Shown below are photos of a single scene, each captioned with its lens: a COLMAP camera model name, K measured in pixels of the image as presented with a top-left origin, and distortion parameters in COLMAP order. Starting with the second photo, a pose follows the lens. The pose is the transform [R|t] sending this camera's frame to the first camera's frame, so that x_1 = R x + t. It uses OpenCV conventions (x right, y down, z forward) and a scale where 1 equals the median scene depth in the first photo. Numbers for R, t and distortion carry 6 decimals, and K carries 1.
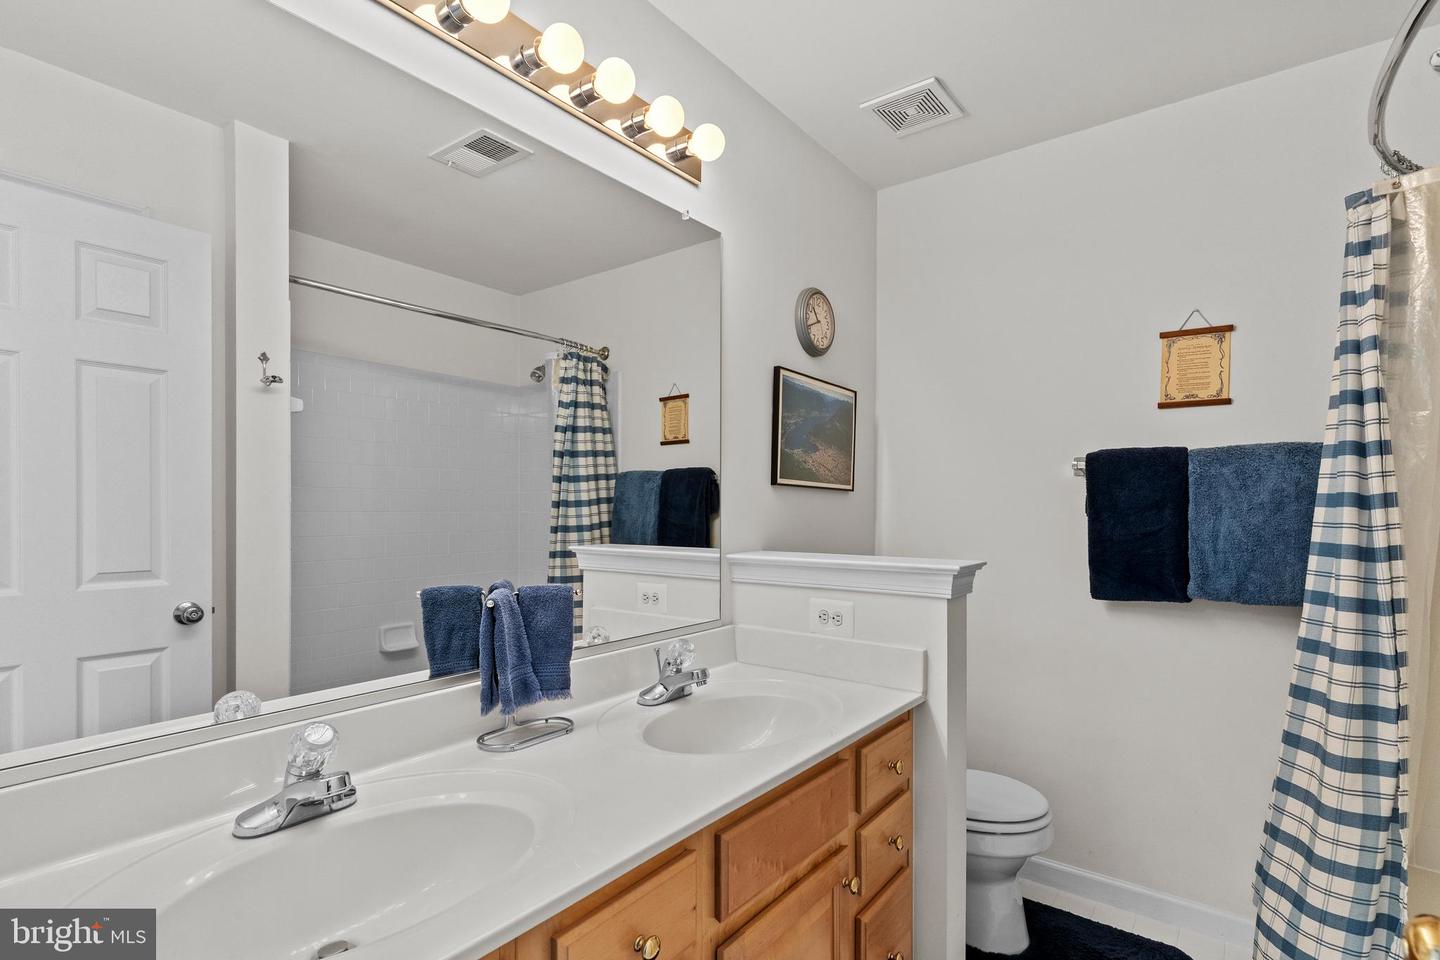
lens RADIAL K [[699.2, 0, 721.9], [0, 699.2, 494.4], [0, 0, 1]] dist [0.011472, -0.002078]
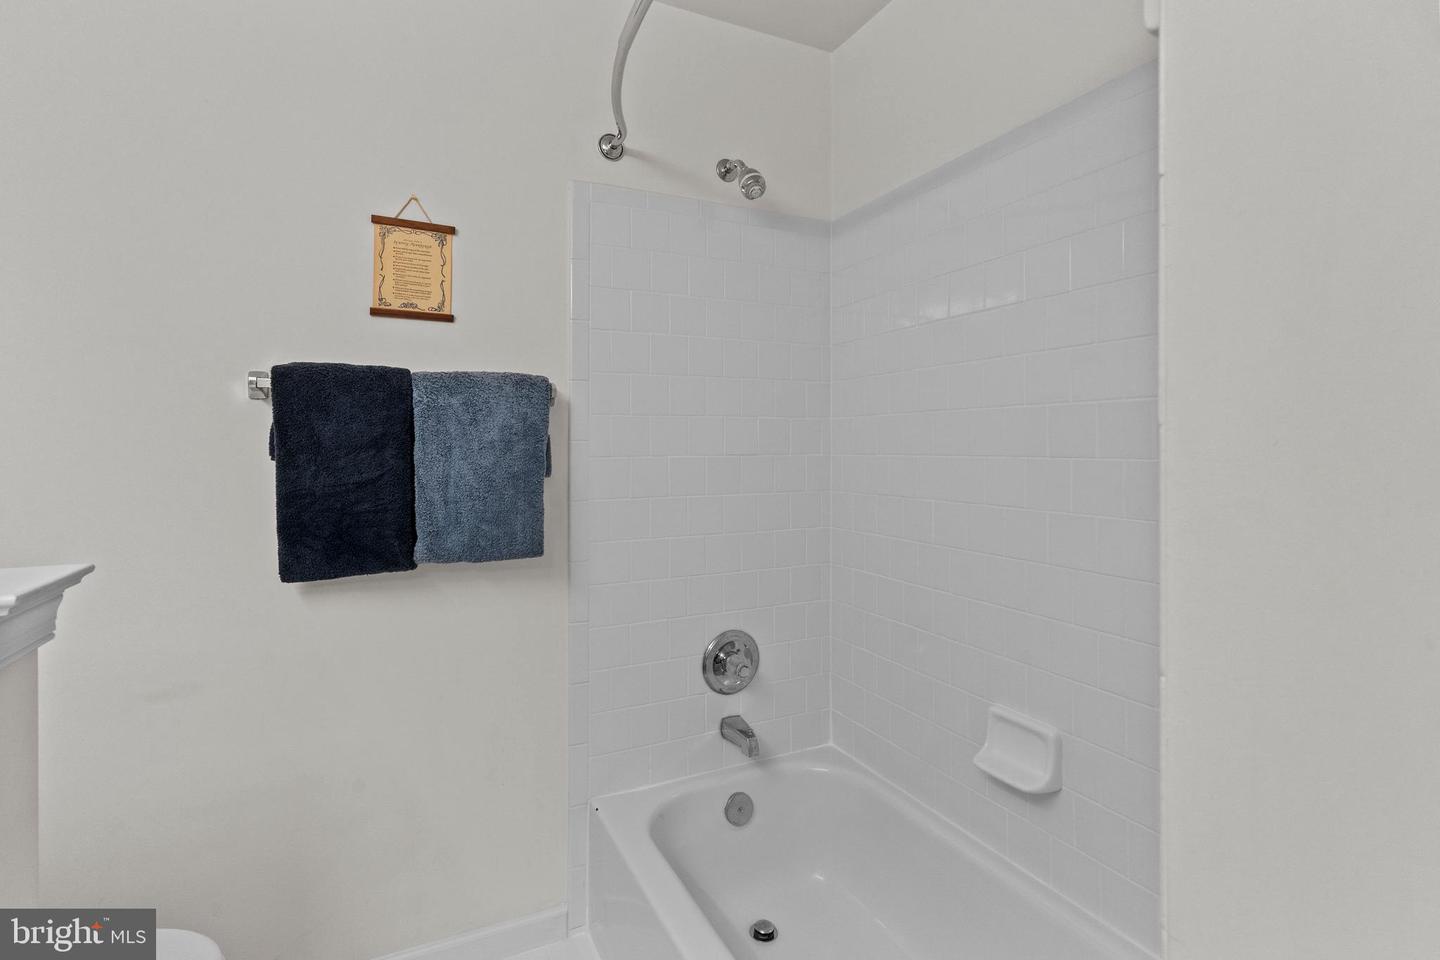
lens RADIAL K [[699.2, 0, 714.4], [0, 699.2, 454.9], [0, 0, 1]] dist [0.011472, -0.002078]
pose [[0.448032, -0.011996, 0.893937, 0.120317], [-0.013690, 0.999701, 0.020276, 0.007334], [-0.893912, -0.021322, 0.447734, 0.350541]]
